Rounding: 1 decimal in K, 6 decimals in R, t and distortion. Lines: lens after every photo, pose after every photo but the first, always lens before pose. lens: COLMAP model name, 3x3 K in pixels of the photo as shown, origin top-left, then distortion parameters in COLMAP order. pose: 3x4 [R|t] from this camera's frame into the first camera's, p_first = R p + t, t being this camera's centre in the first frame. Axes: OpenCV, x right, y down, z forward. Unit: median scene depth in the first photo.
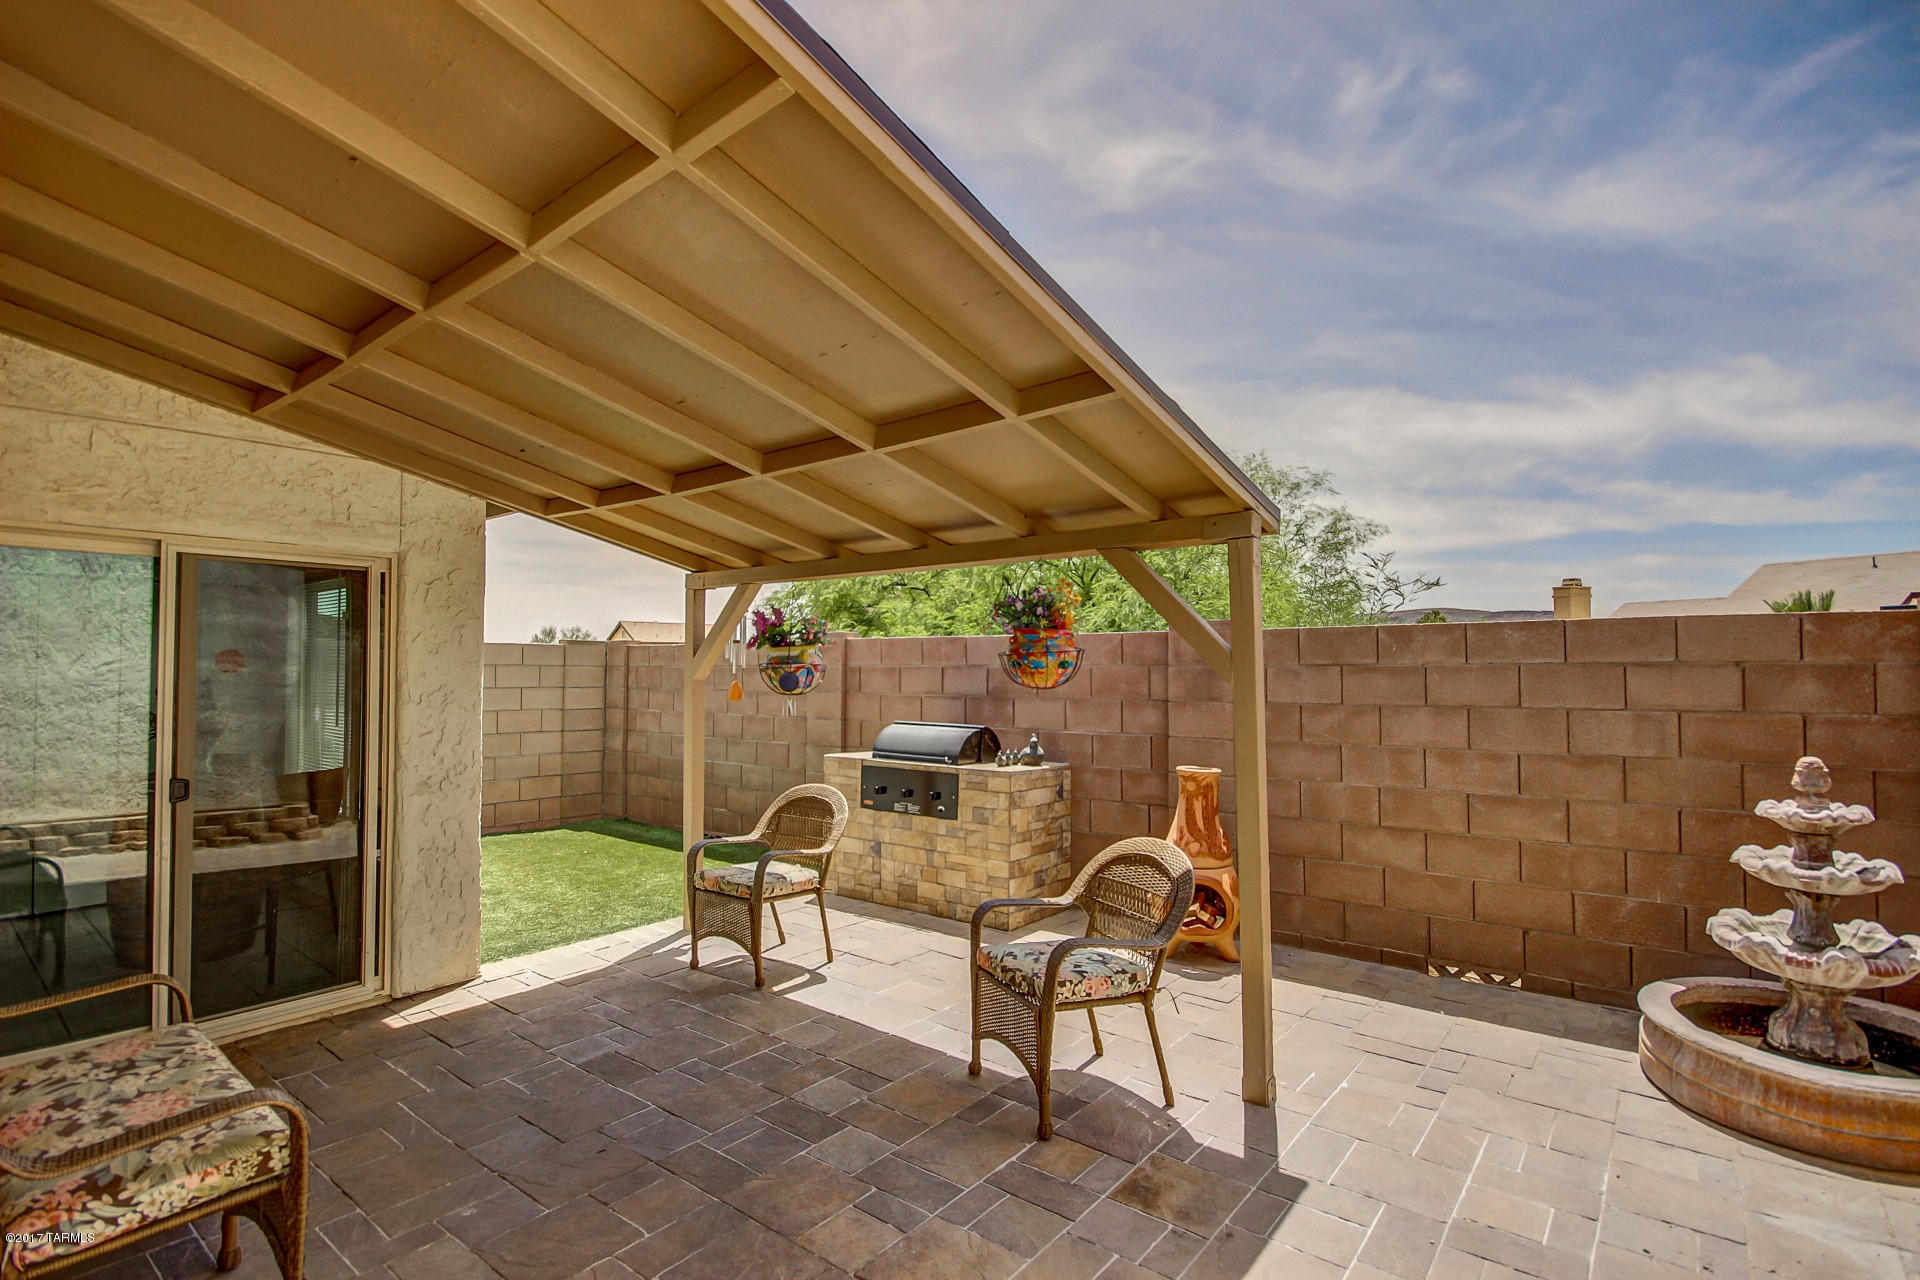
lens RADIAL K [[882.0, 0, 973.5], [0, 882.0, 652.7], [0, 0, 1]] dist [0.000006, -0.005441]
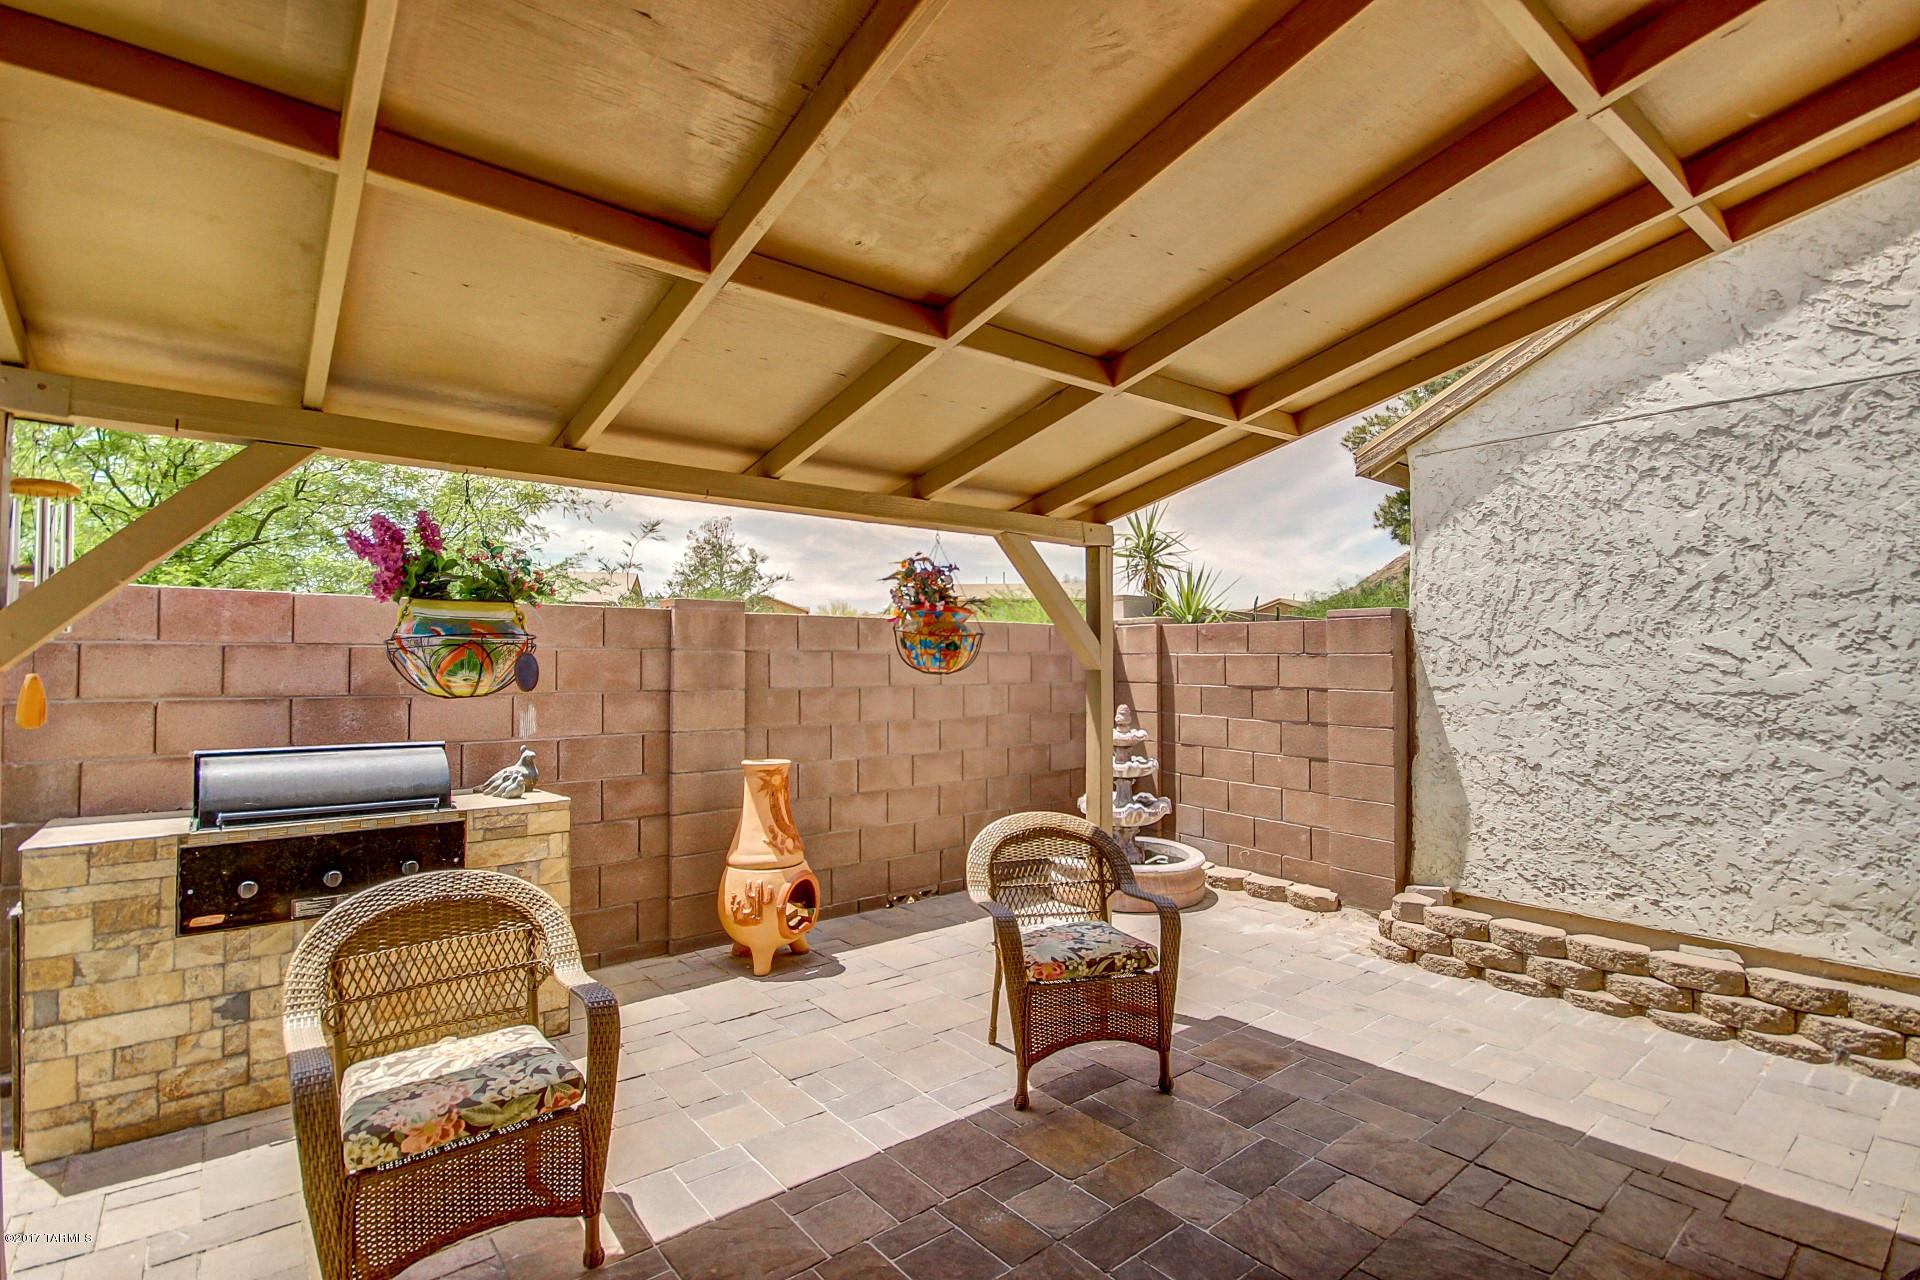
lens RADIAL K [[882.0, 0, 967.9], [0, 882.0, 641.2], [0, 0, 1]] dist [0.000006, -0.005441]
pose [[0.231867, 0.023091, 0.972473, -0.607564], [-0.024318, 0.999543, -0.017935, 0.016569], [-0.972443, -0.019490, 0.232323, 0.586722]]
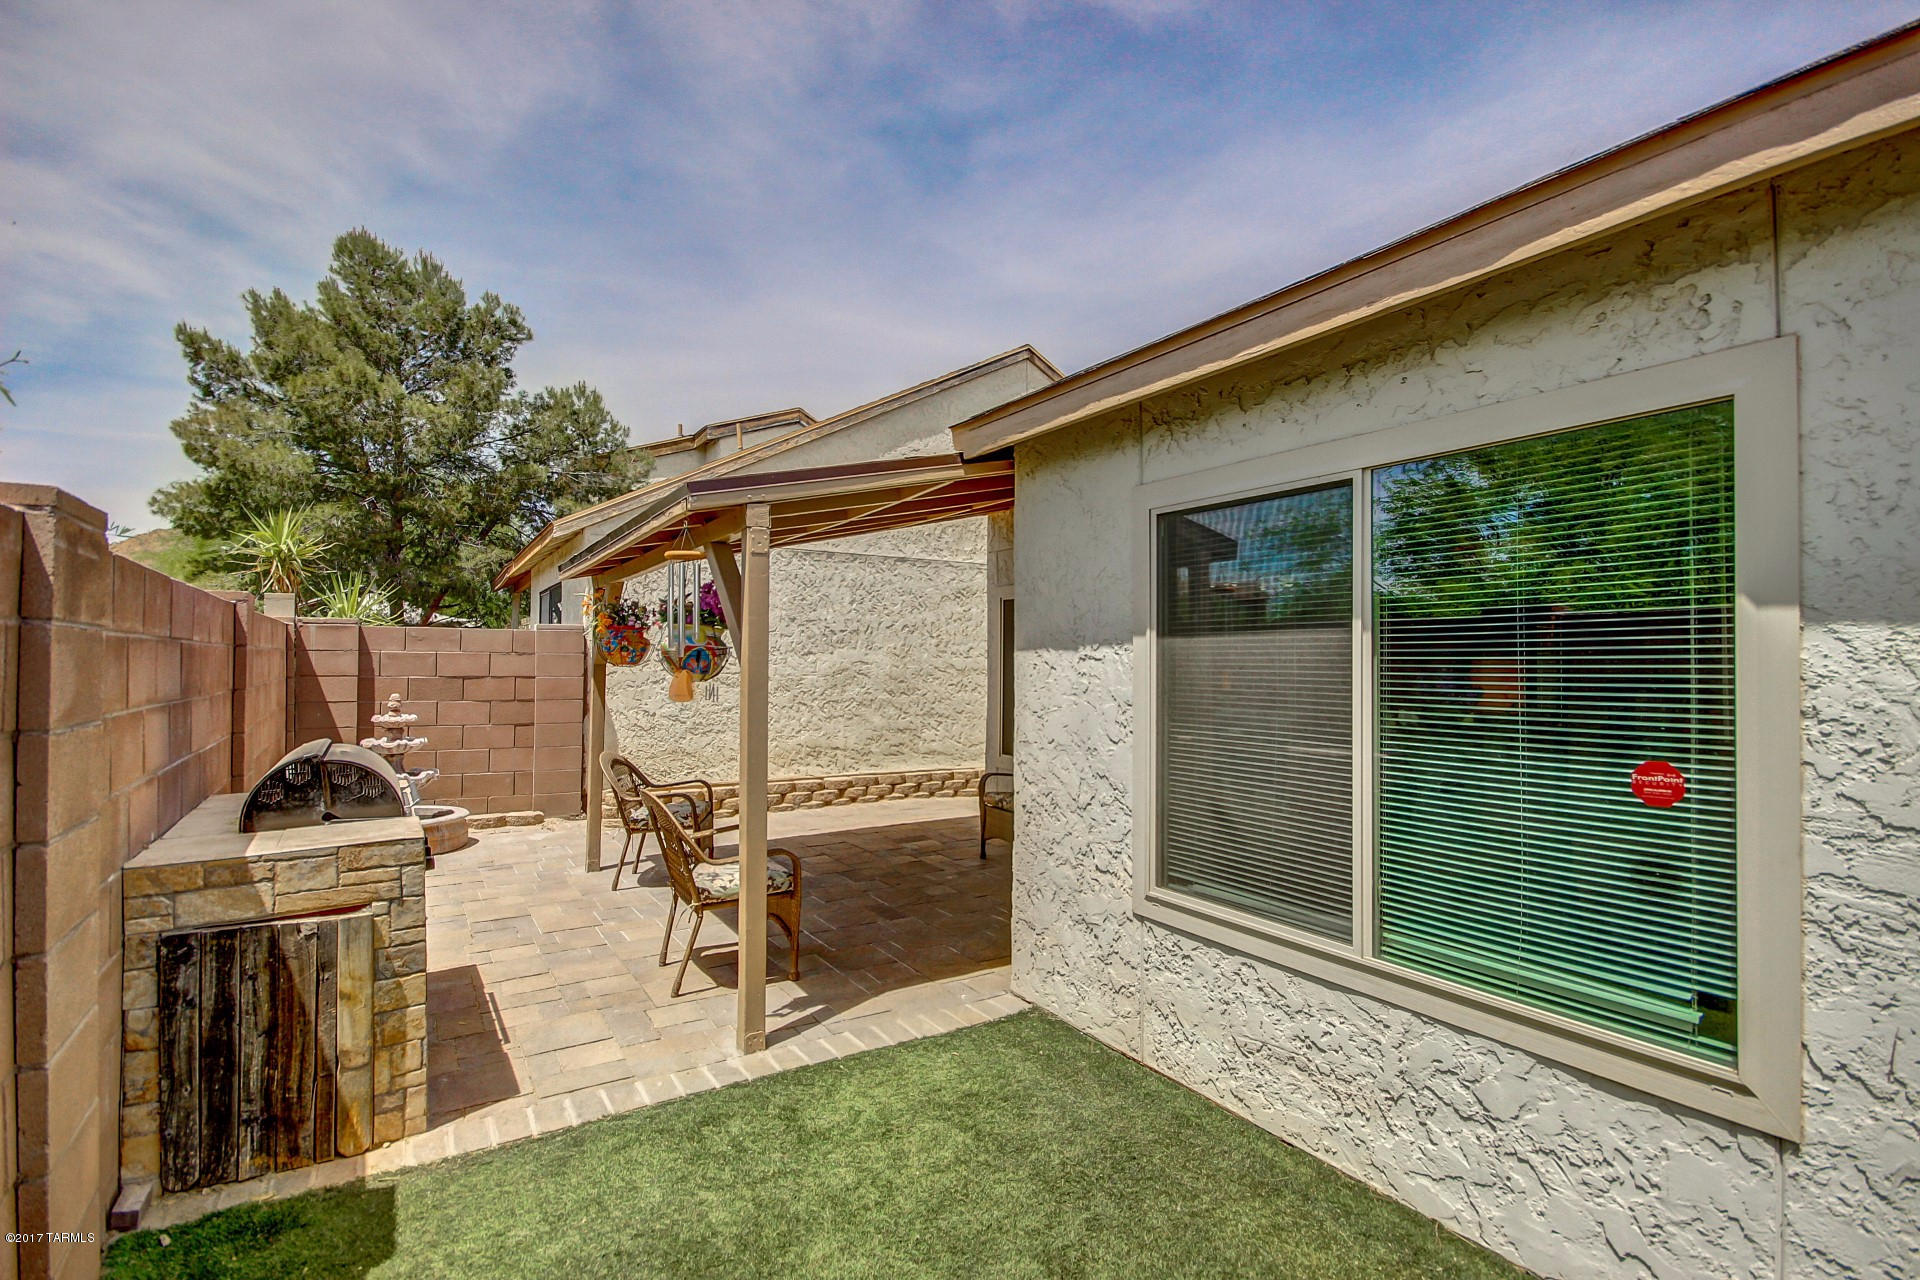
lens RADIAL K [[882.0, 0, 958.8], [0, 882.0, 646.3], [0, 0, 1]] dist [0.000006, -0.005441]
pose [[-0.929193, 0.002203, 0.369587, -0.760847], [-0.012584, 0.999214, -0.037594, 0.039741], [-0.369379, -0.039583, -0.928435, 1.566083]]
